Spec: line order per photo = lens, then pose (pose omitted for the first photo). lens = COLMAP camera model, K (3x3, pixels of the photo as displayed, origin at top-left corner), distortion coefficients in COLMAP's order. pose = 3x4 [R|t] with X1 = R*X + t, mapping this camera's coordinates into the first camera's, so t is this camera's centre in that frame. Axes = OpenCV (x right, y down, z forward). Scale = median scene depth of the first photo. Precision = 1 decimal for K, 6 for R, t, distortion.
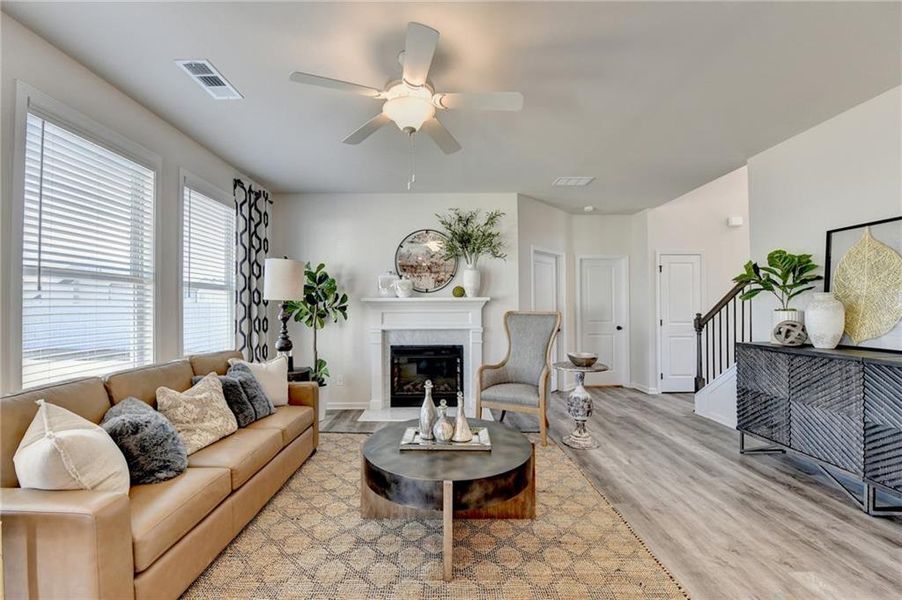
lens RADIAL K [[395.8, 0, 407.1], [0, 395.8, 301.2], [0, 0, 1]] dist [-0.009400, -0.005493]
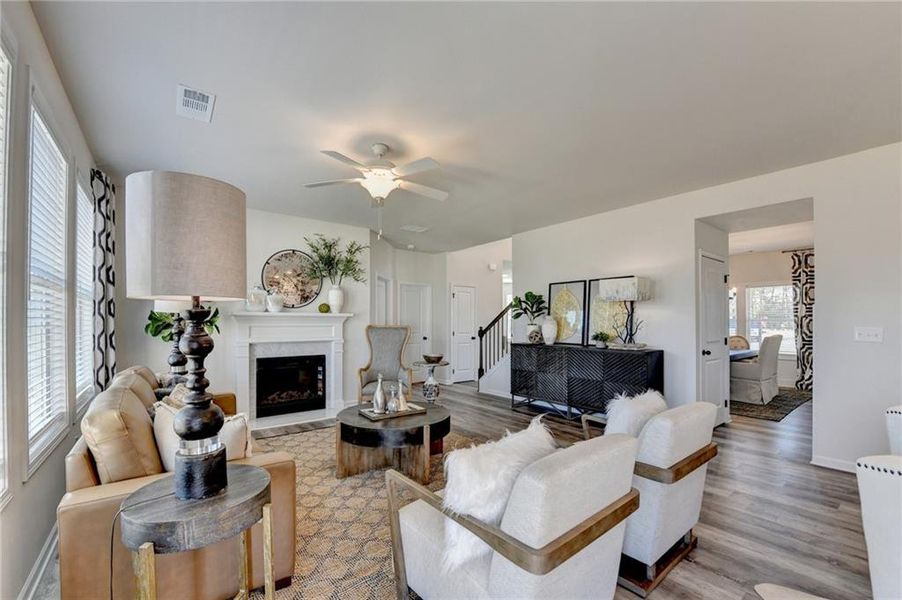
lens RADIAL K [[449.2, 0, 430.7], [0, 449.2, 320.6], [0, 0, 1]] dist [-0.003146, -0.010888]
pose [[0.769664, 0.008224, 0.638396, -0.484308], [-0.016428, 0.999841, 0.006926, -0.002090], [-0.638237, -0.015819, 0.769677, -0.207299]]
